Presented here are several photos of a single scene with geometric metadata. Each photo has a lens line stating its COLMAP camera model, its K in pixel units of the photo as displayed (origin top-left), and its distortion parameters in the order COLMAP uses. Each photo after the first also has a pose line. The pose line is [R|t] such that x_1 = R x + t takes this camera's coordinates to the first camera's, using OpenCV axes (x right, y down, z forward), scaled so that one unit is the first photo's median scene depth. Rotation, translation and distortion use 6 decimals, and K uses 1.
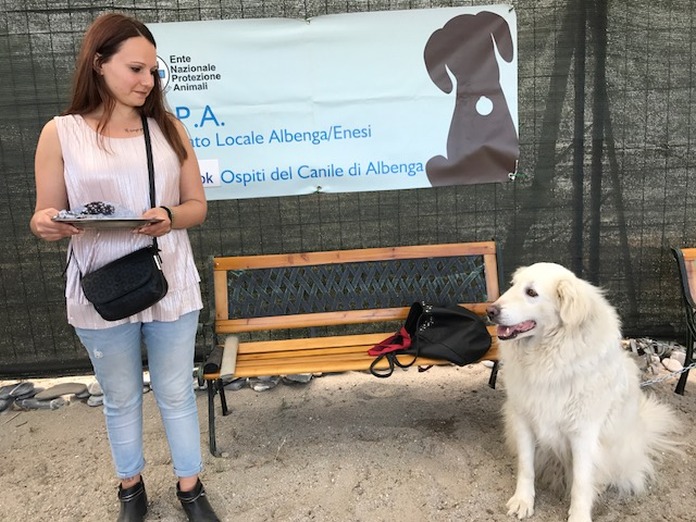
lens RADIAL K [[567.8, 0, 347.7], [0, 567.8, 259.8], [0, 0, 1]] dist [0.024604, -0.022187]
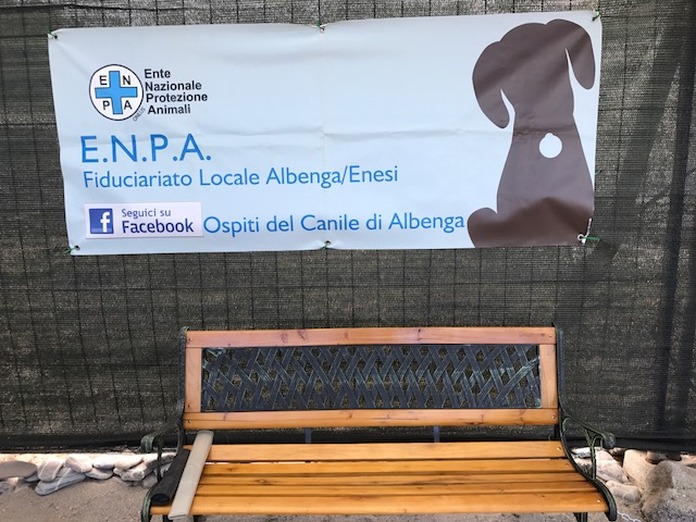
lens RADIAL K [[567.8, 0, 348.0], [0, 567.8, 262.1], [0, 0, 1]] dist [0.024604, -0.022187]
pose [[0.996267, 0.050045, -0.070335, 0.034320], [-0.048564, 0.998564, 0.022609, -0.122139], [0.071366, -0.019109, 0.997267, 0.229645]]
